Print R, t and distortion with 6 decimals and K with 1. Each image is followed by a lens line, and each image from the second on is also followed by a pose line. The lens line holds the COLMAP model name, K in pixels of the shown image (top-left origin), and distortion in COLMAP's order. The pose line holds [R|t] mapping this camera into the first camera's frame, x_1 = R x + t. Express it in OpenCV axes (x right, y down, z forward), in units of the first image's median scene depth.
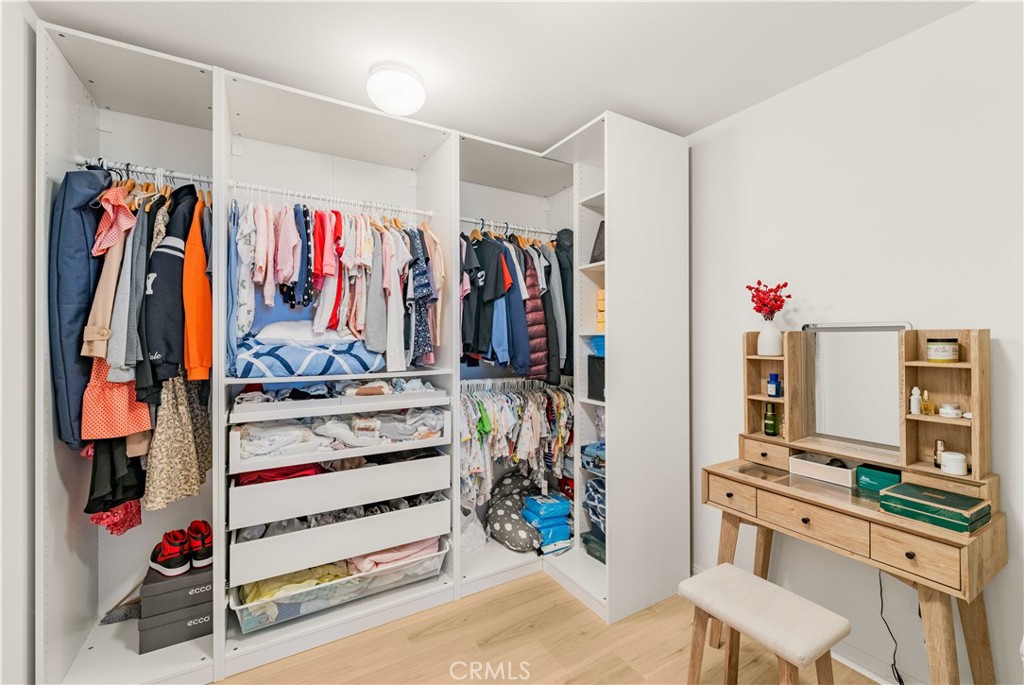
lens RADIAL K [[421.8, 0, 509.0], [0, 421.8, 339.6], [0, 0, 1]] dist [0.000544, 0.000084]
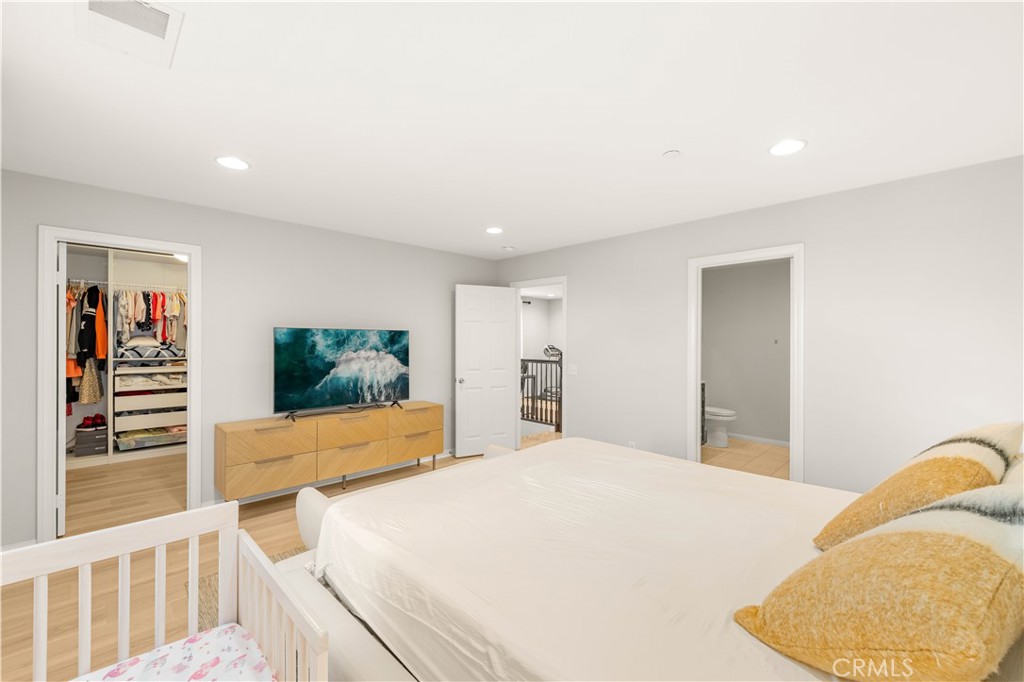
lens RADIAL K [[408.3, 0, 511.7], [0, 408.3, 344.0], [0, 0, 1]] dist [0.000410, 0.000124]
pose [[0.977262, 0.007212, 0.211912, 1.265222], [-0.009935, 0.999881, 0.011786, -0.057992], [-0.211802, -0.013623, 0.977218, -2.086781]]
